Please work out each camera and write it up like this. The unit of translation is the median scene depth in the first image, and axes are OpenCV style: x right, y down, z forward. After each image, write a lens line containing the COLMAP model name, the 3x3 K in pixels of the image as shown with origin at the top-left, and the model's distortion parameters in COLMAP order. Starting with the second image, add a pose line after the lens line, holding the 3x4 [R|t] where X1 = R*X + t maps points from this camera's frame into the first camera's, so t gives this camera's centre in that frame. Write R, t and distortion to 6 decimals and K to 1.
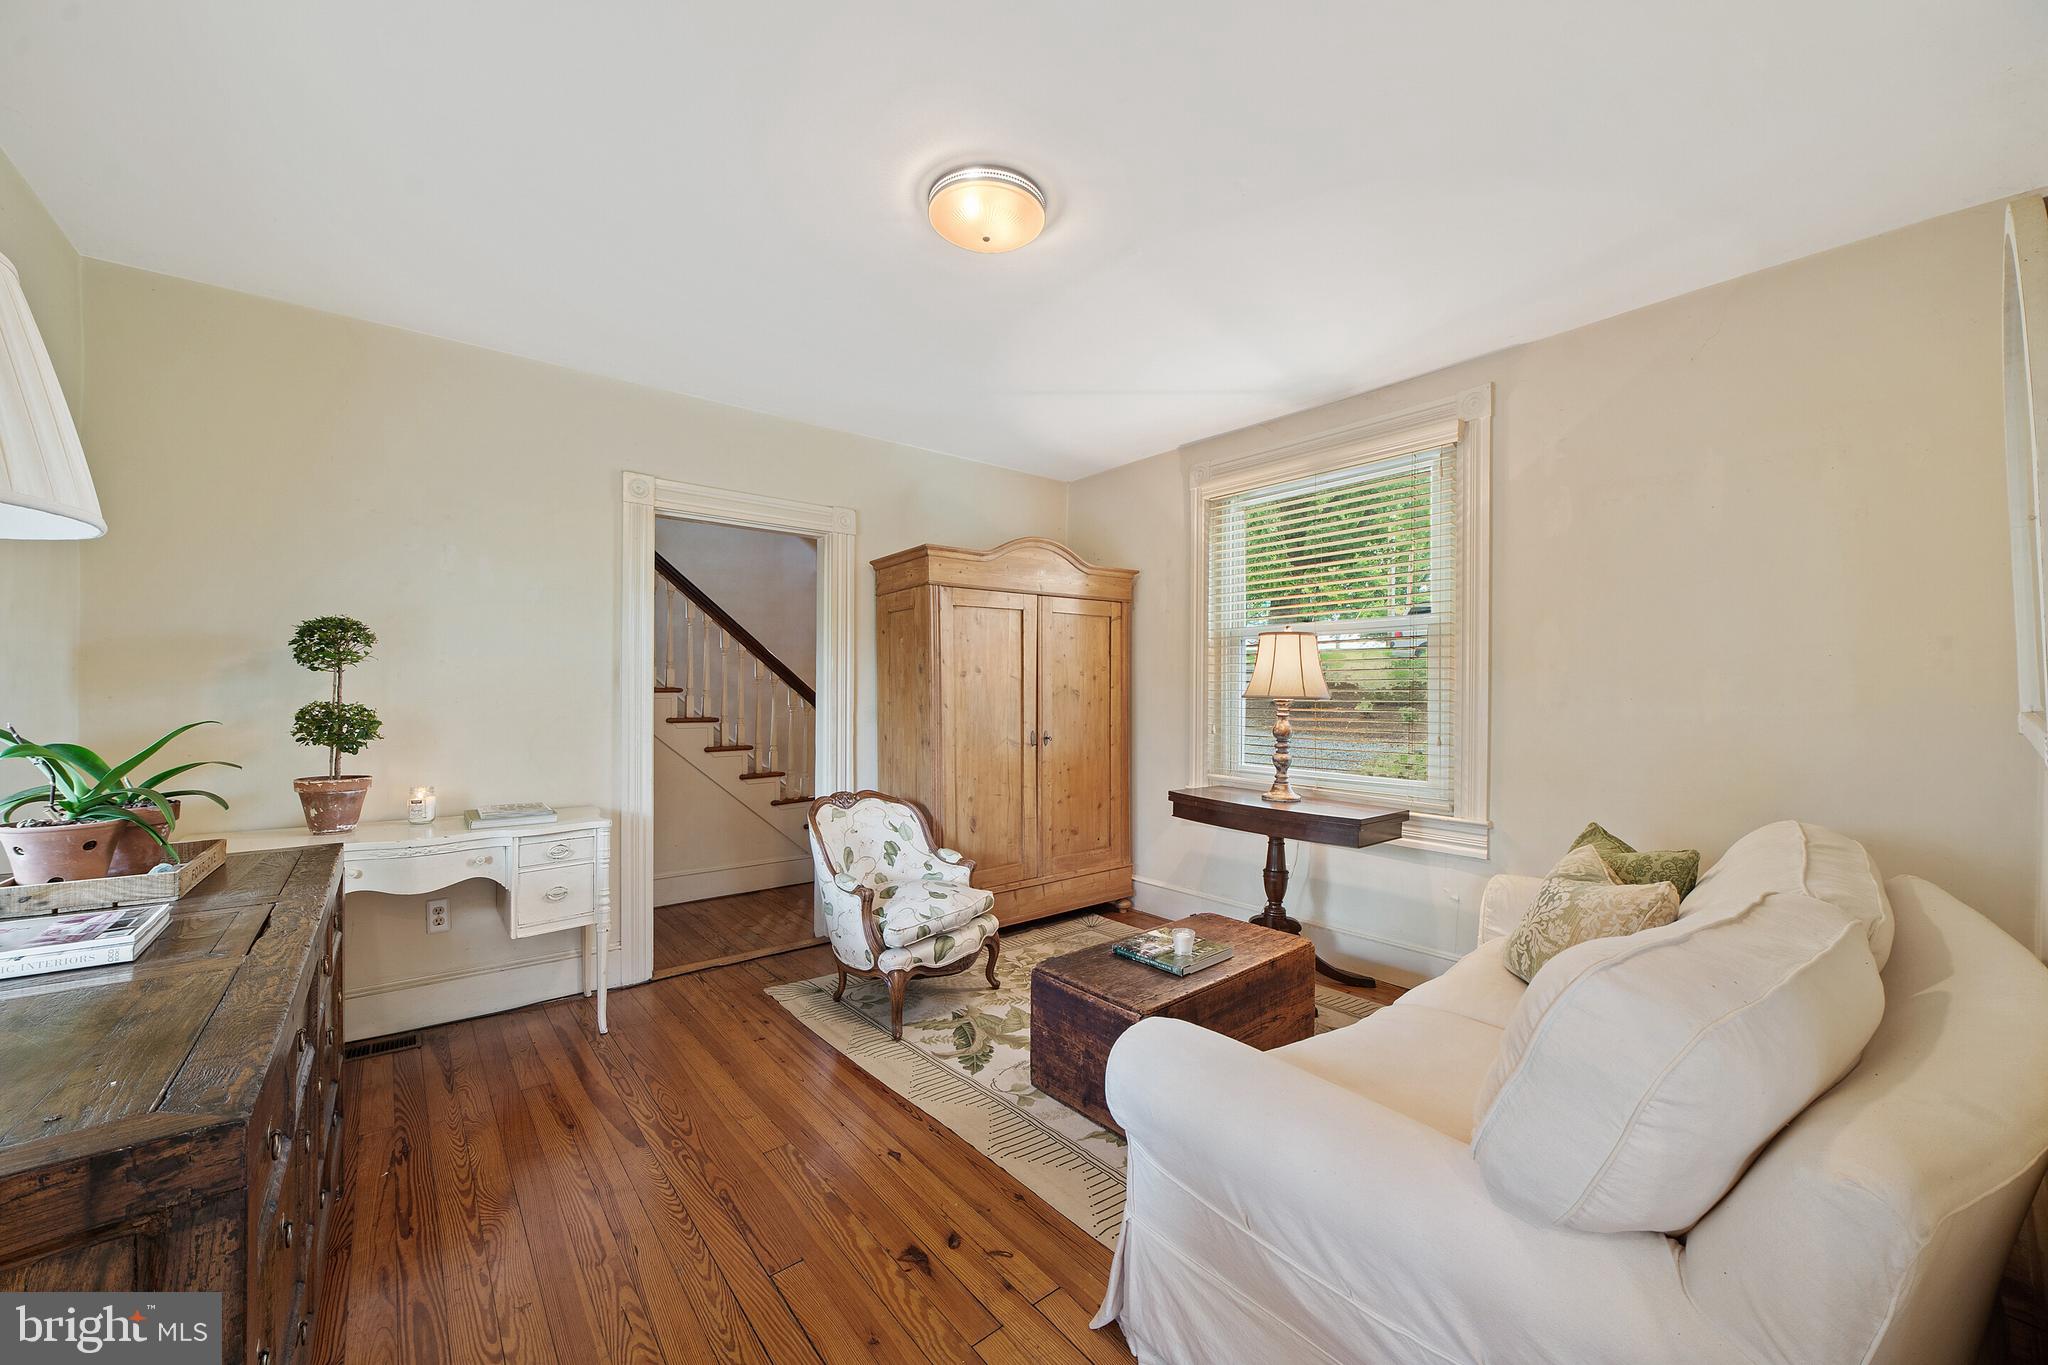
lens RADIAL K [[796.4, 0, 1030.1], [0, 796.4, 692.6], [0, 0, 1]] dist [0.000084, 0.000024]
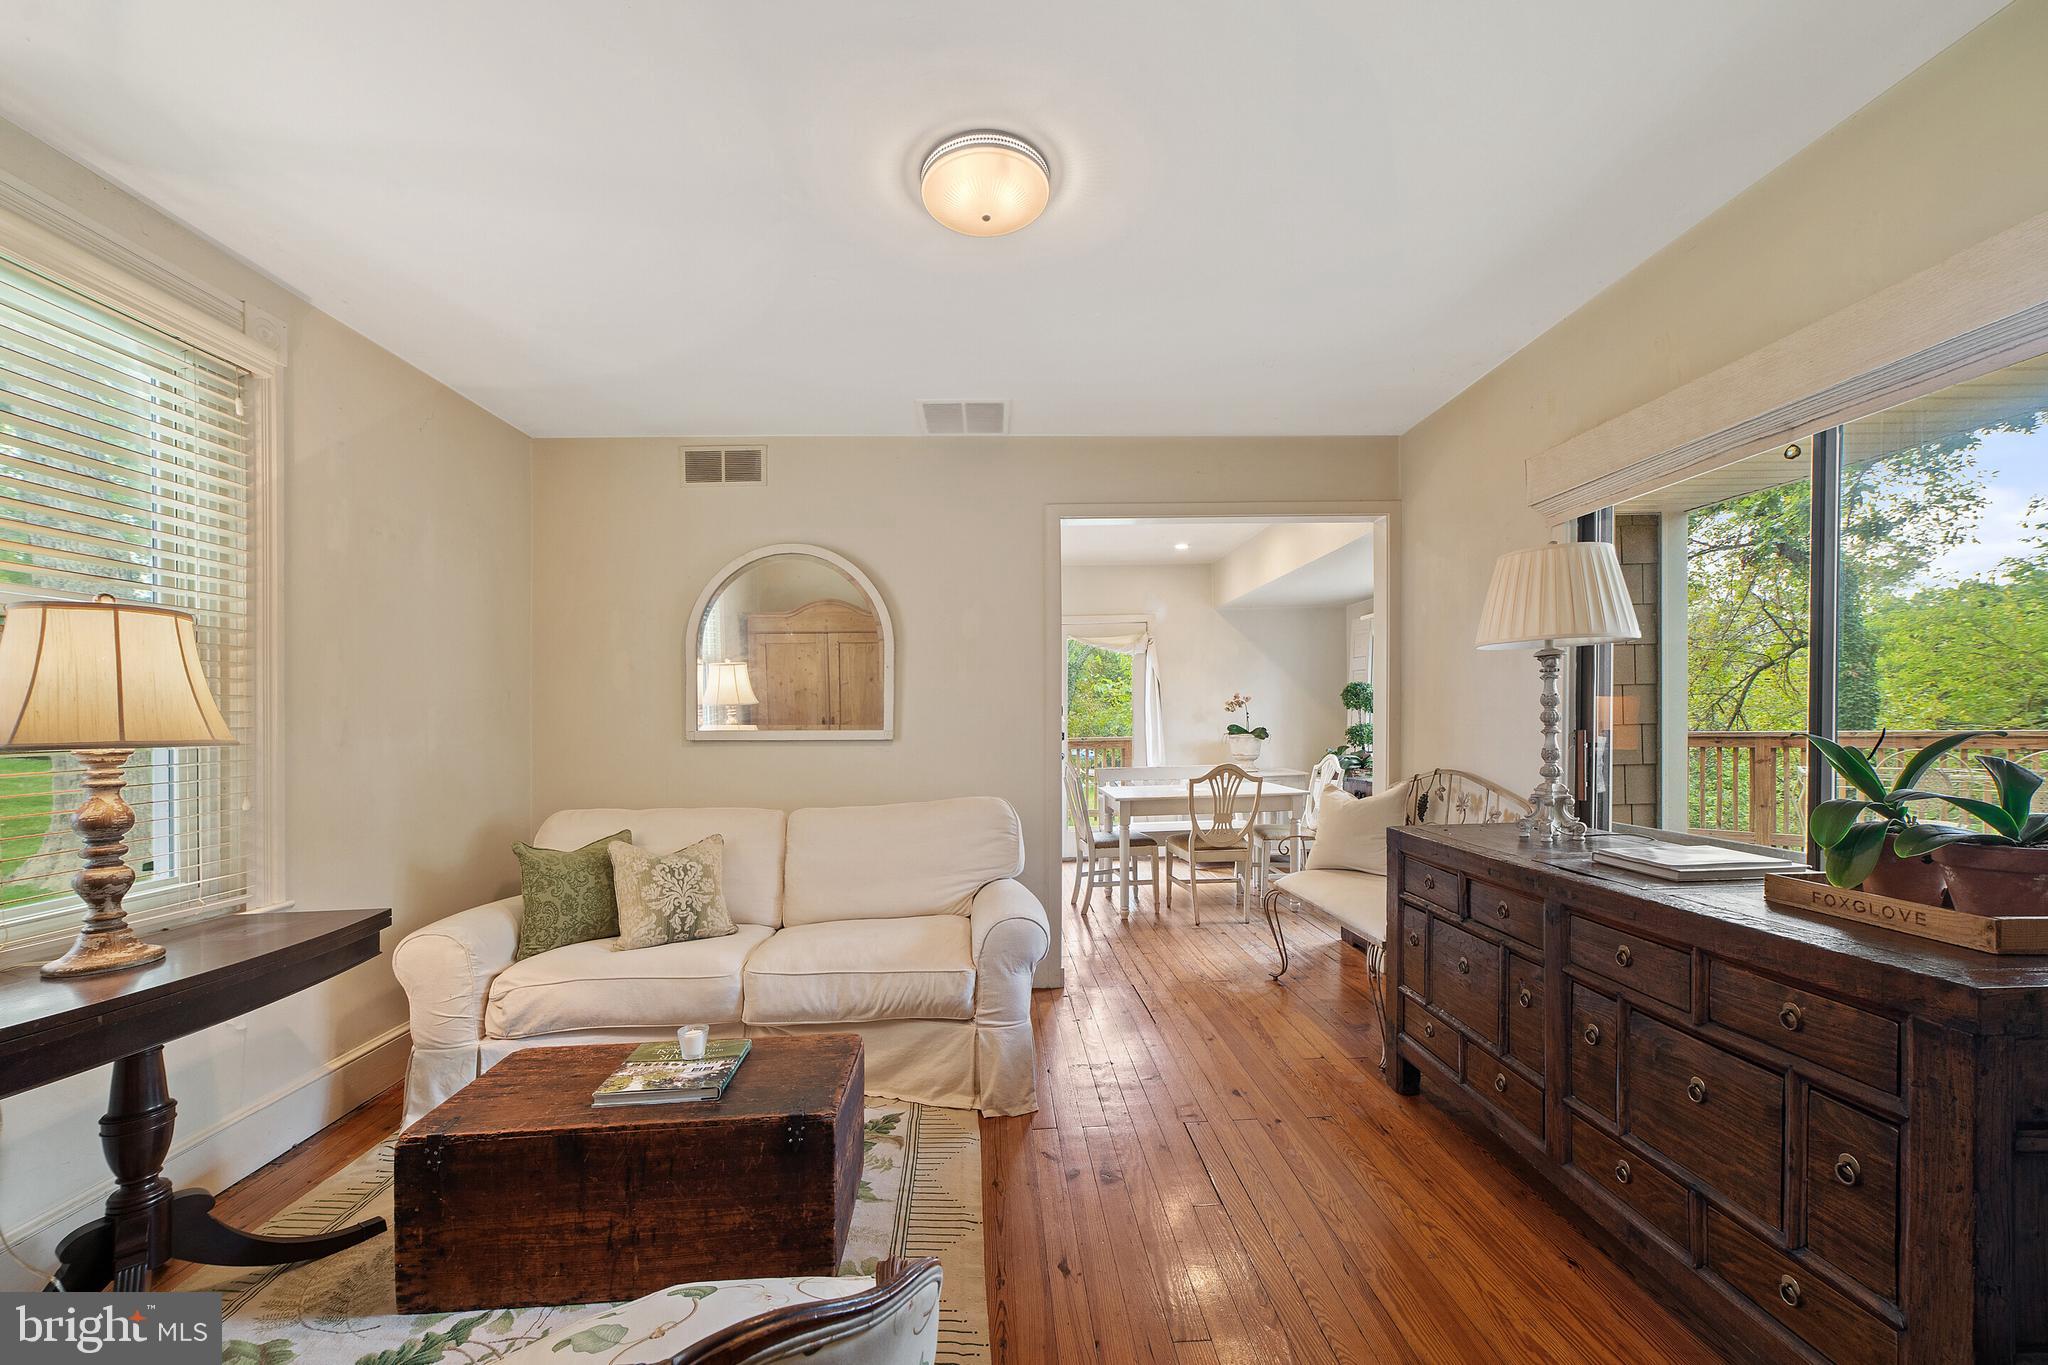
lens RADIAL K [[805.2, 0, 1024.0], [0, 805.2, 719.2], [0, 0, 1]] dist [0.000461, 0.000014]
pose [[-0.805555, 0.010083, 0.592435, -0.413580], [0.015548, 0.999871, 0.004124, -0.003778], [-0.592317, 0.012534, -0.805608, 1.089966]]
